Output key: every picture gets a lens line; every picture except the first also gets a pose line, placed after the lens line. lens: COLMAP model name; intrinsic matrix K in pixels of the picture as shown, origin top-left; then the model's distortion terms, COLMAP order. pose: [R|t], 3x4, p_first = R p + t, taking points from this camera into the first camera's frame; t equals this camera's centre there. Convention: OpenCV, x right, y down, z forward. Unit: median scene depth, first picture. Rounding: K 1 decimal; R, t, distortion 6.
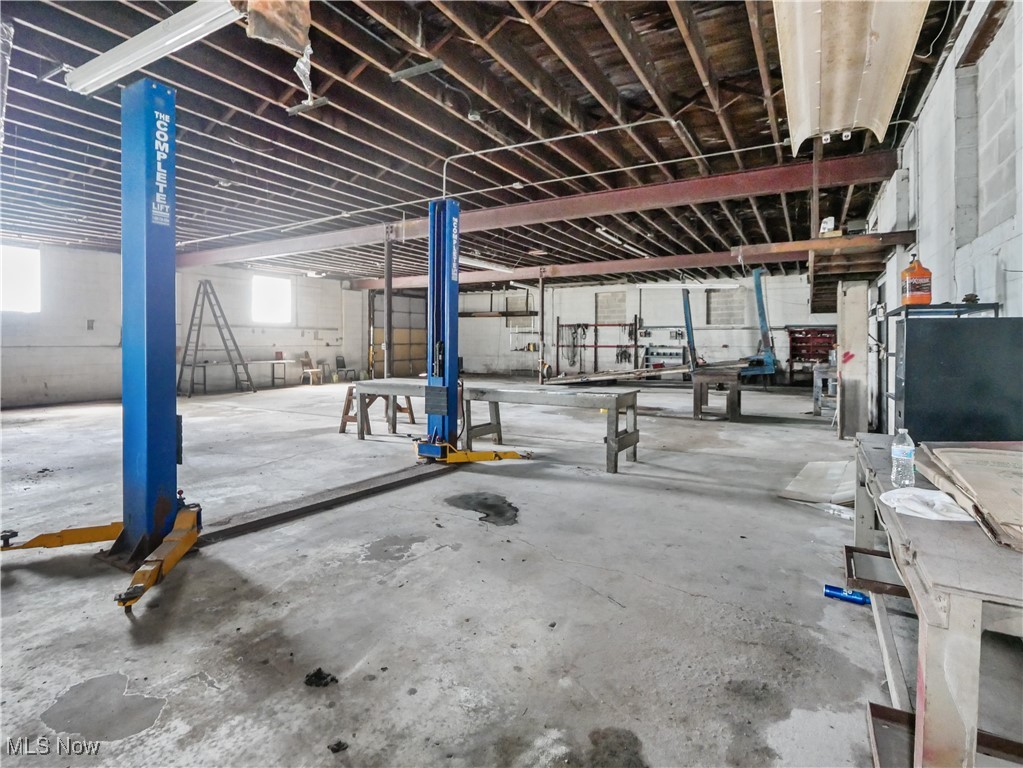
lens RADIAL K [[528.8, 0, 515.2], [0, 528.8, 342.5], [0, 0, 1]] dist [-0.000180, 0.000023]
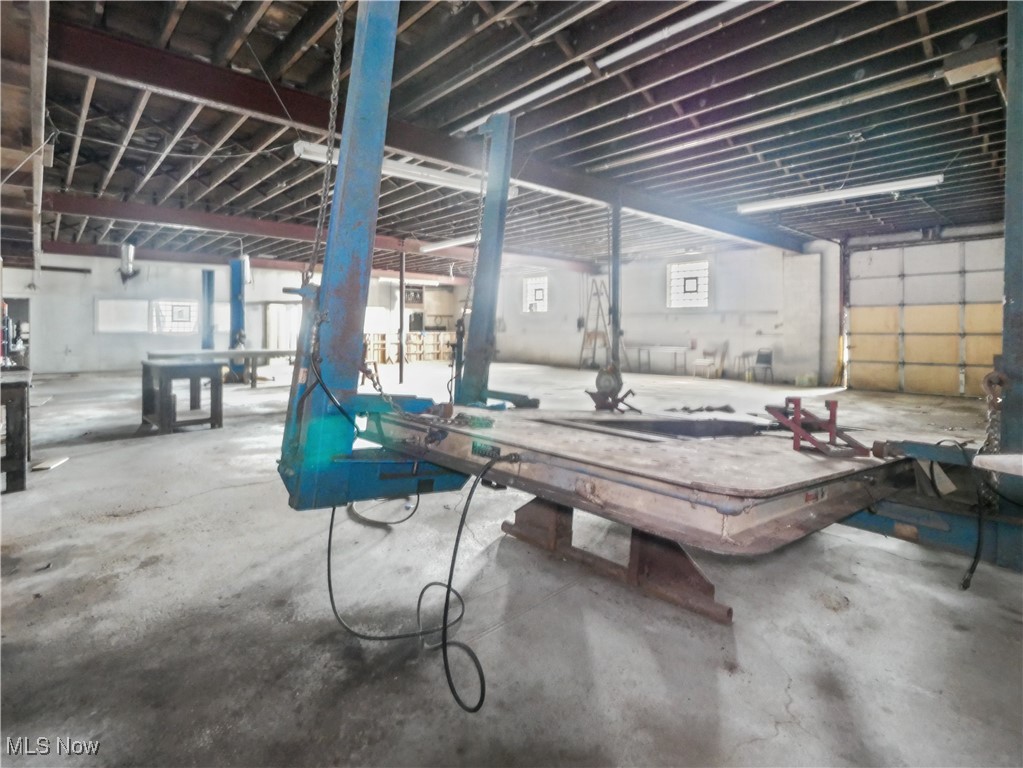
lens RADIAL K [[518.7, 0, 506.9], [0, 518.7, 352.4], [0, 0, 1]] dist [0.000416, -0.000678]
pose [[-0.312192, 0.038751, -0.949228, 0.484731], [-0.007173, 0.999043, 0.043144, 0.002641], [0.949992, 0.020278, -0.311616, 0.873202]]
